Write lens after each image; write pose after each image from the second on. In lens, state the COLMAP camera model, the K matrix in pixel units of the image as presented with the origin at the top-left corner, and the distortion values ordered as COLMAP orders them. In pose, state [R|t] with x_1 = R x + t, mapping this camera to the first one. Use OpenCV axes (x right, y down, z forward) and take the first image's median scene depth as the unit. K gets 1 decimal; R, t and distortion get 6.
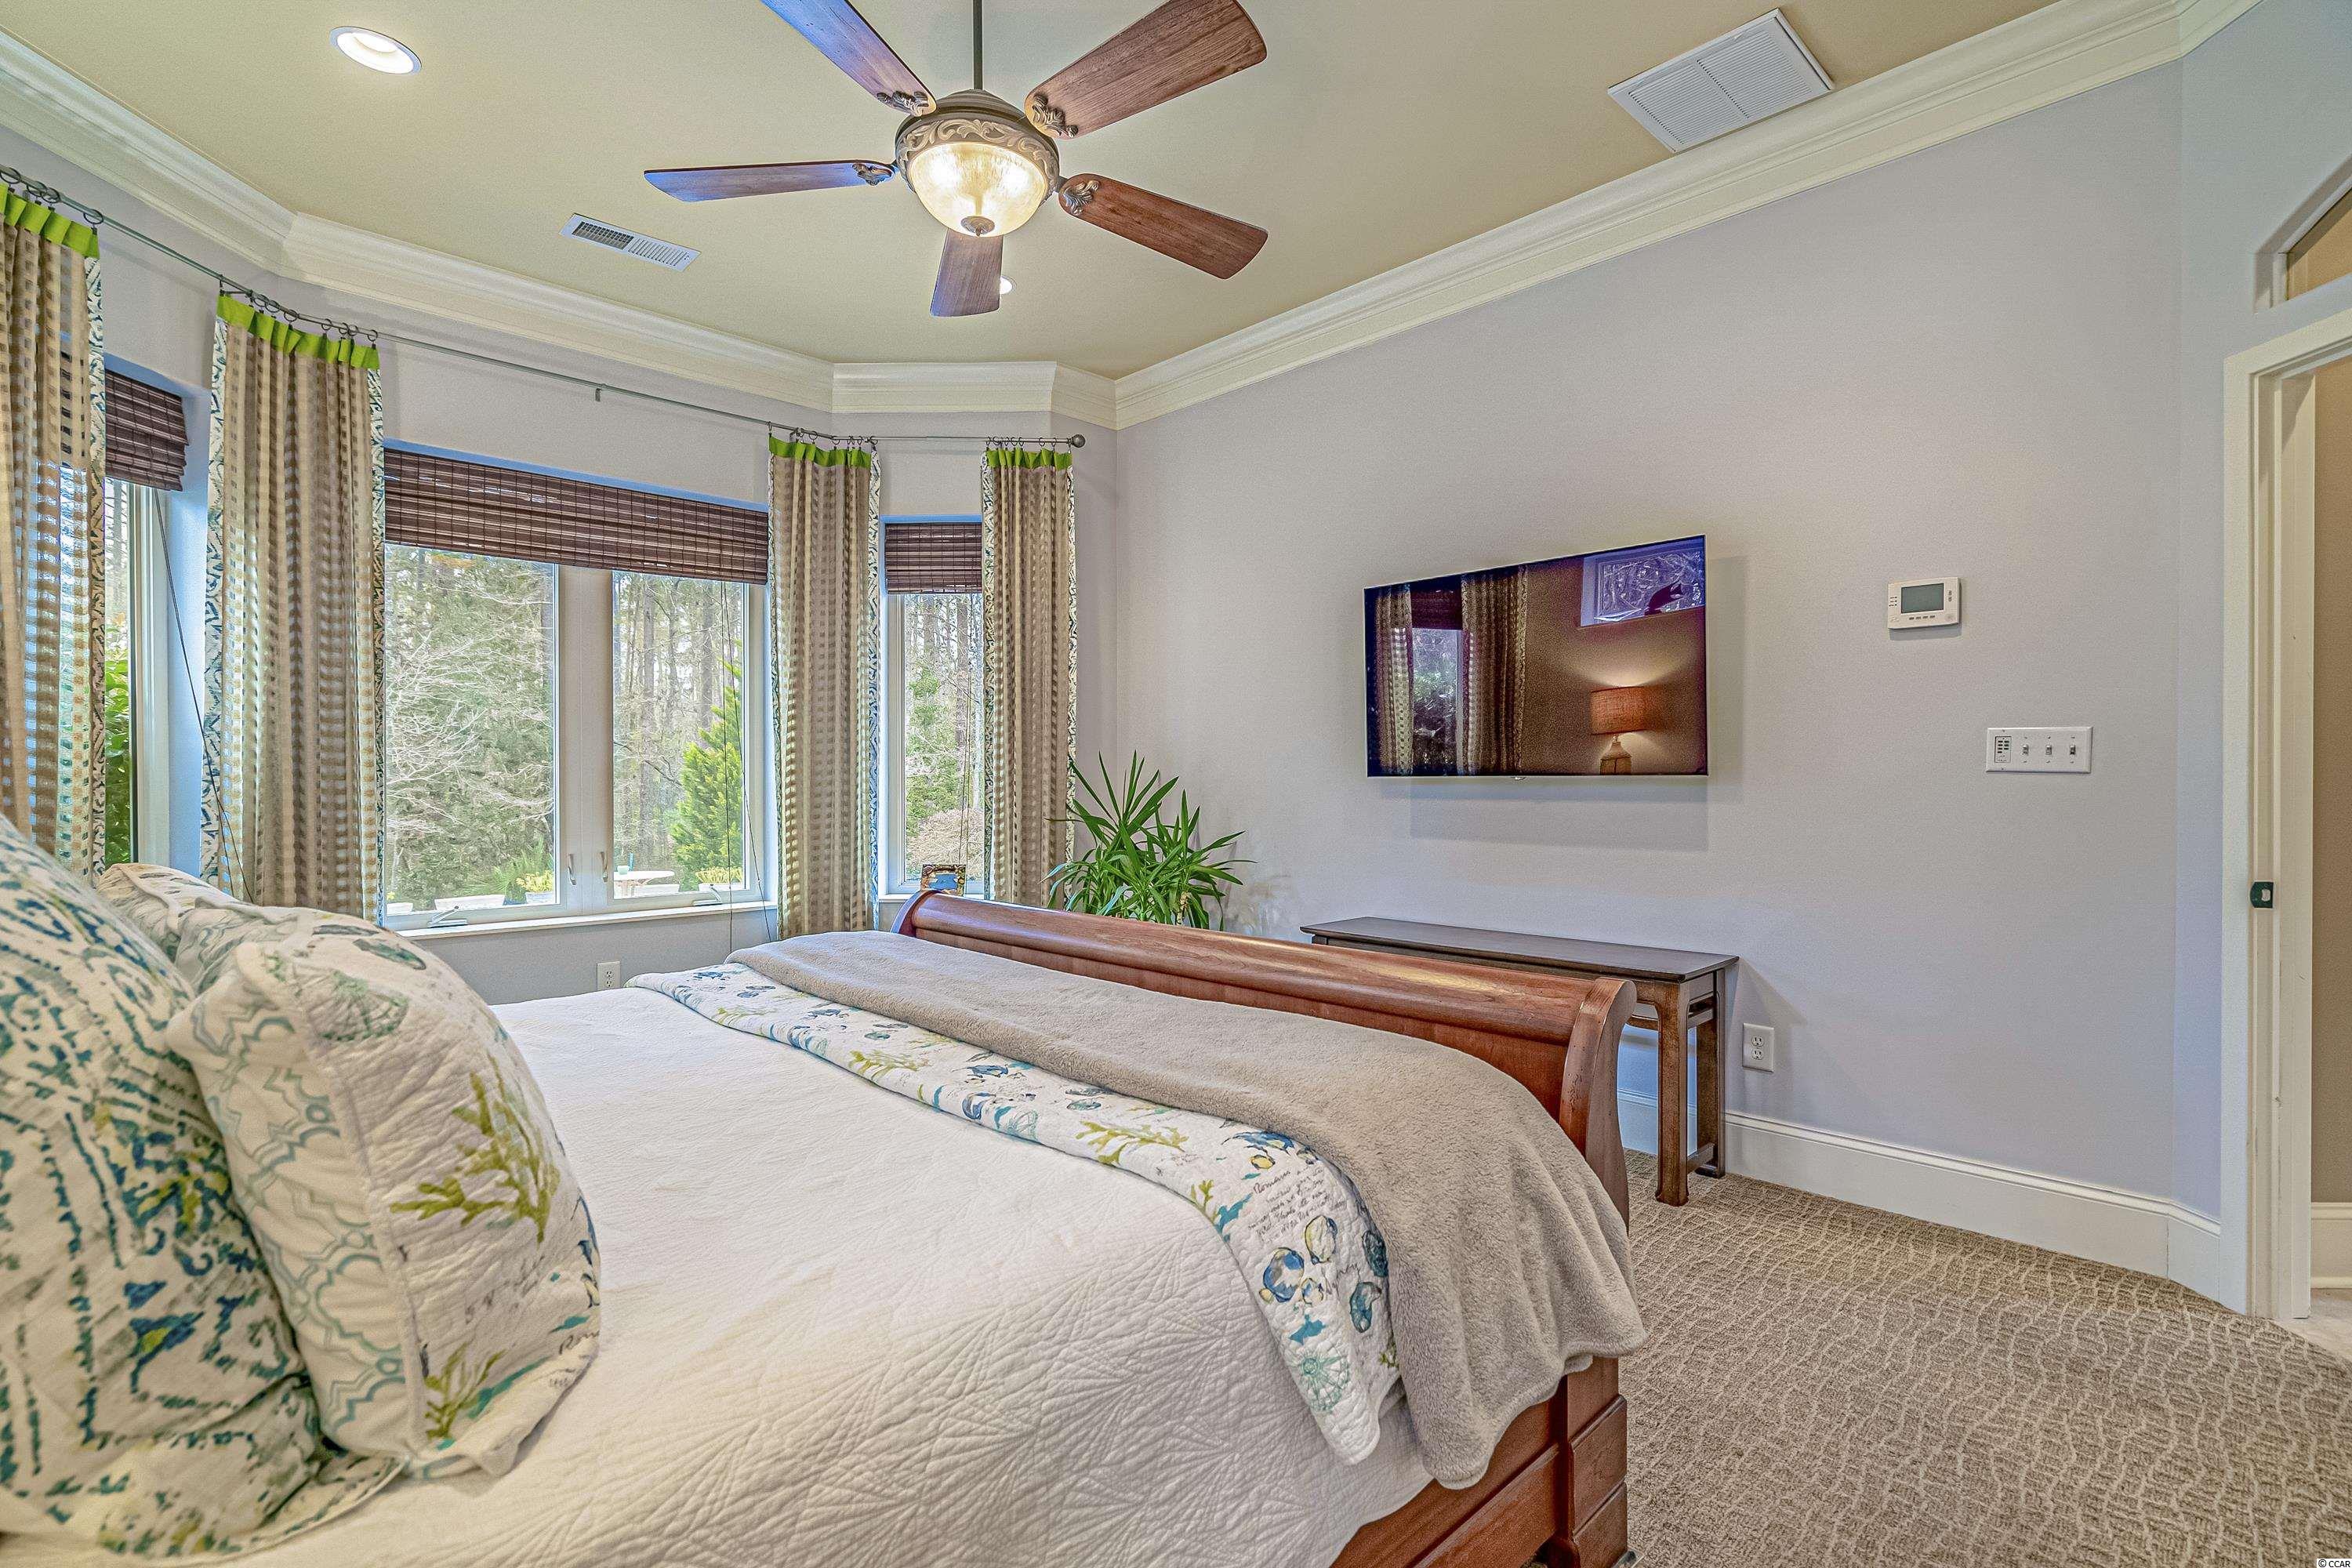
lens RADIAL K [[1086.9, 0, 1189.9], [0, 1086.9, 789.5], [0, 0, 1]] dist [-0.005601, 0.002298]
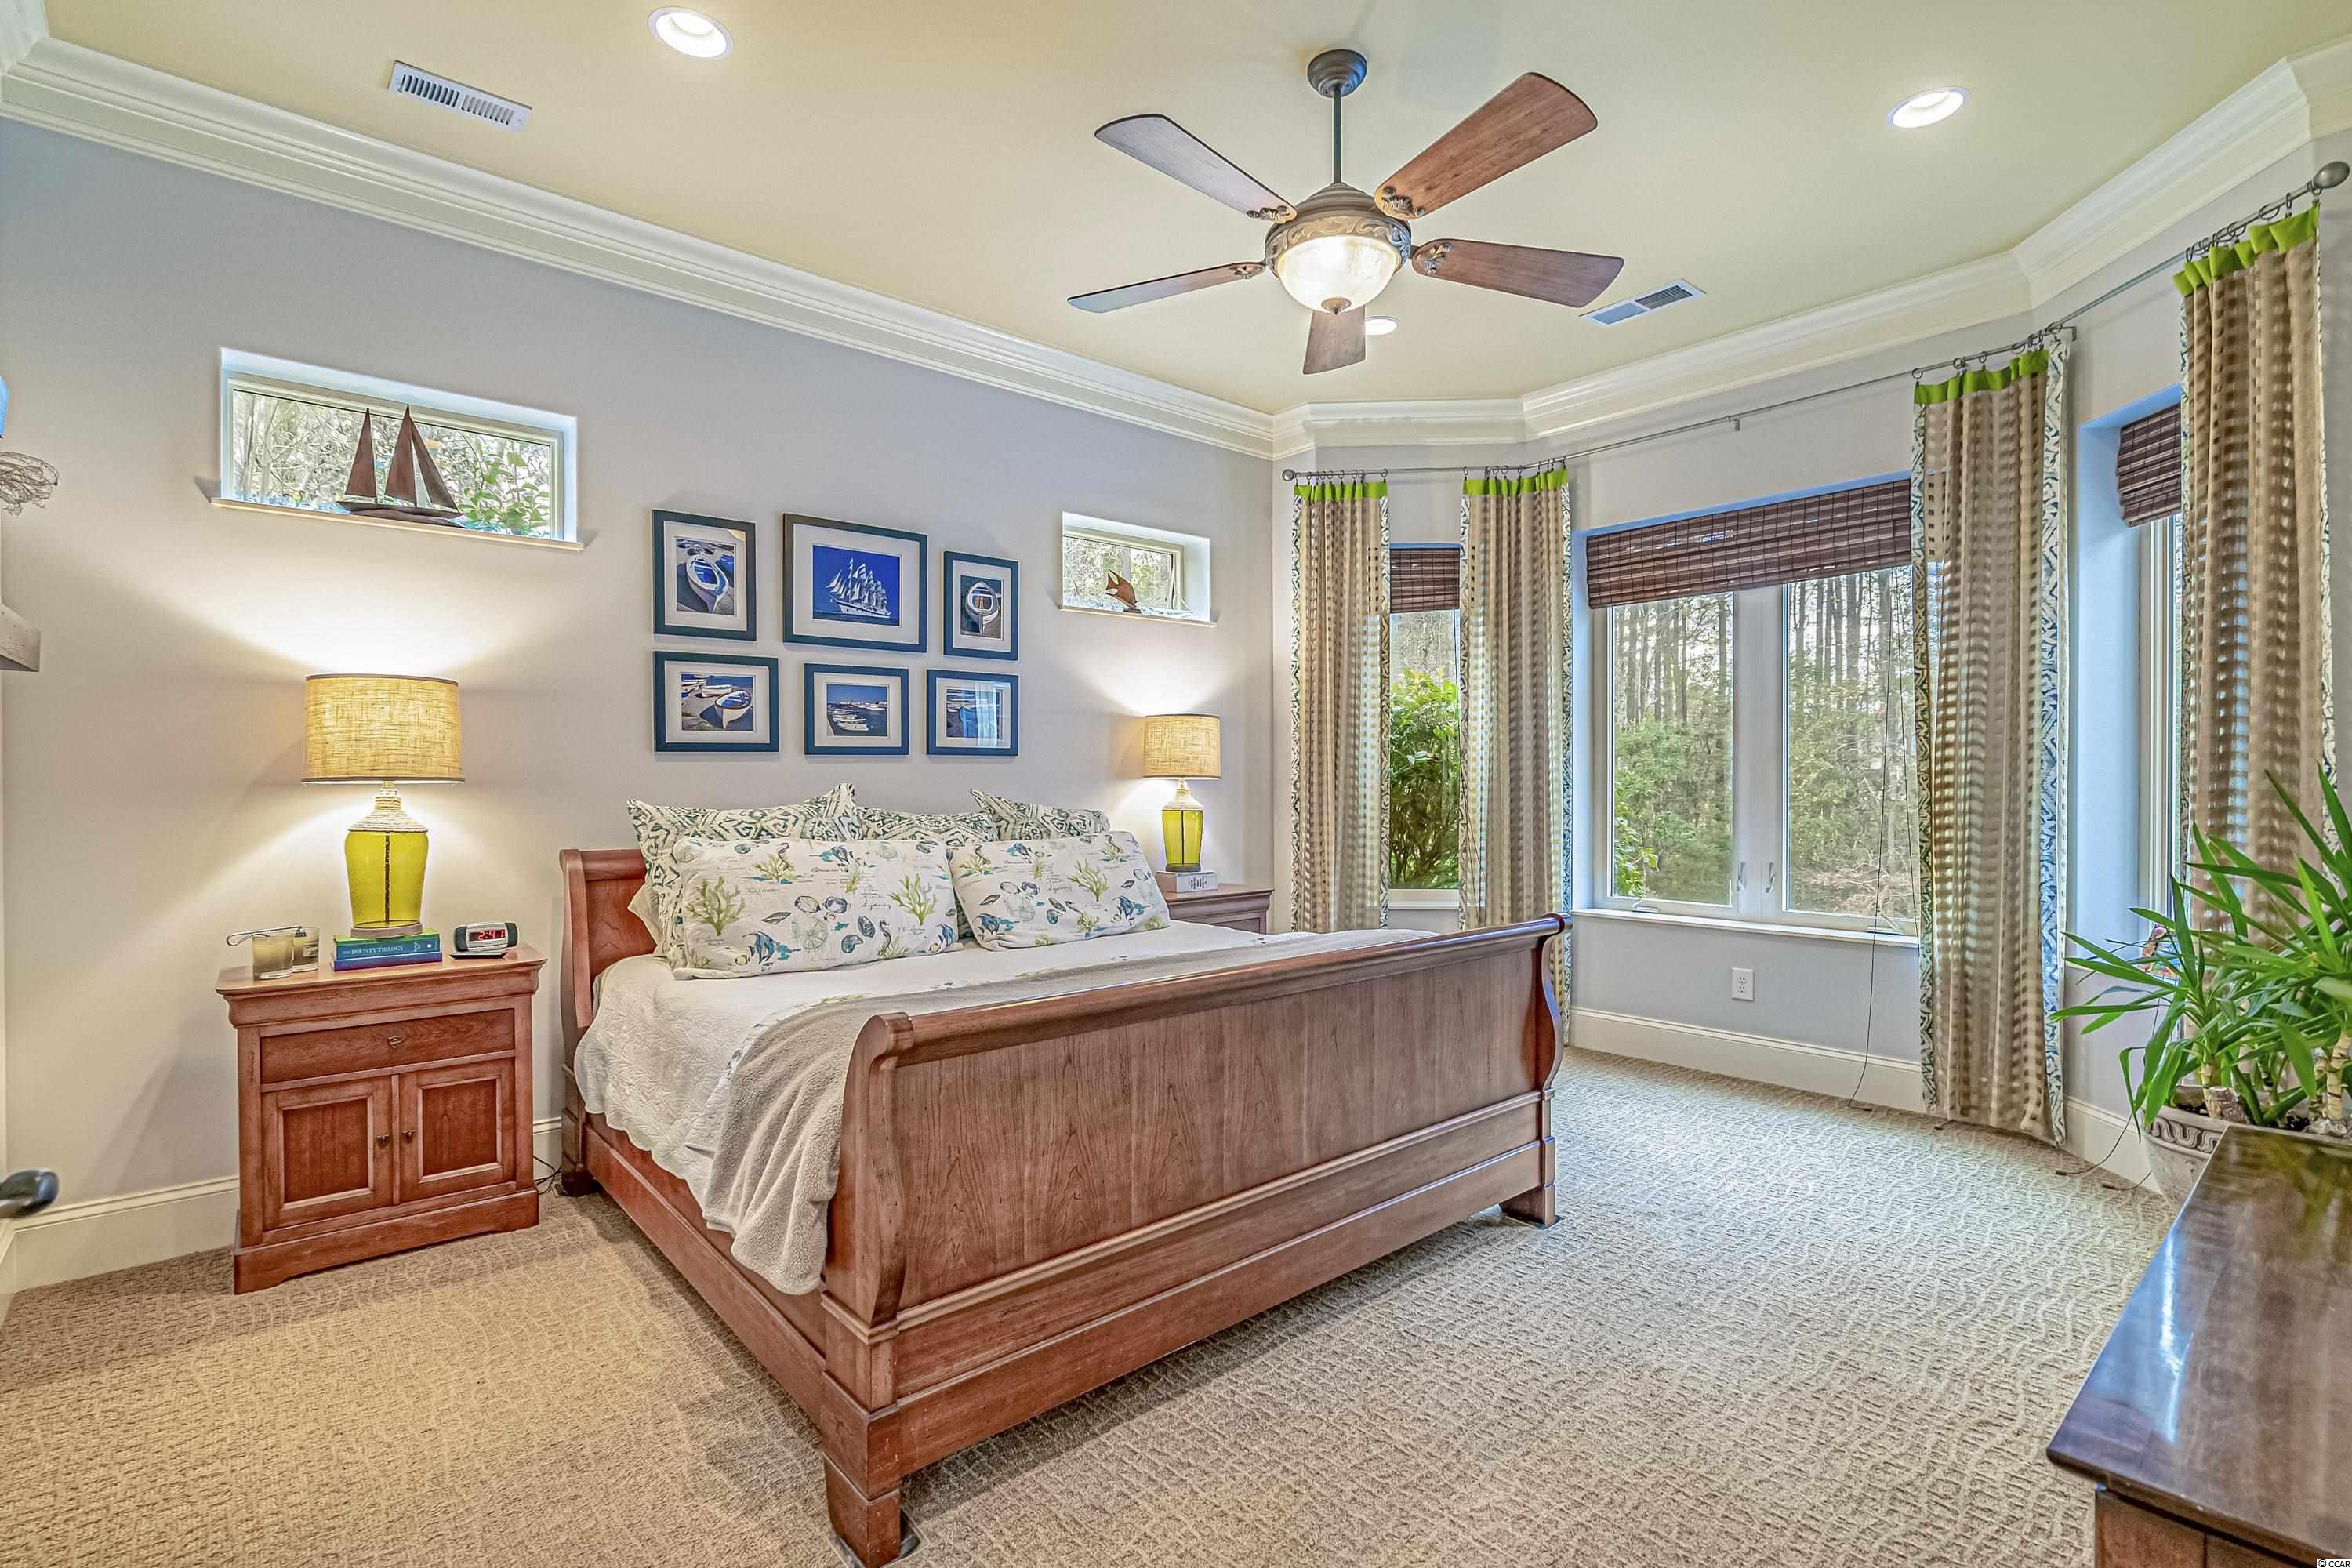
lens RADIAL K [[1086.9, 0, 1181.1], [0, 1086.9, 785.8], [0, 0, 1]] dist [-0.005601, 0.002298]
pose [[-0.038536, 0.006060, -0.999239, 0.493982], [-0.000480, 0.999981, 0.006083, -0.020973], [0.999257, 0.000714, -0.038532, 0.478829]]
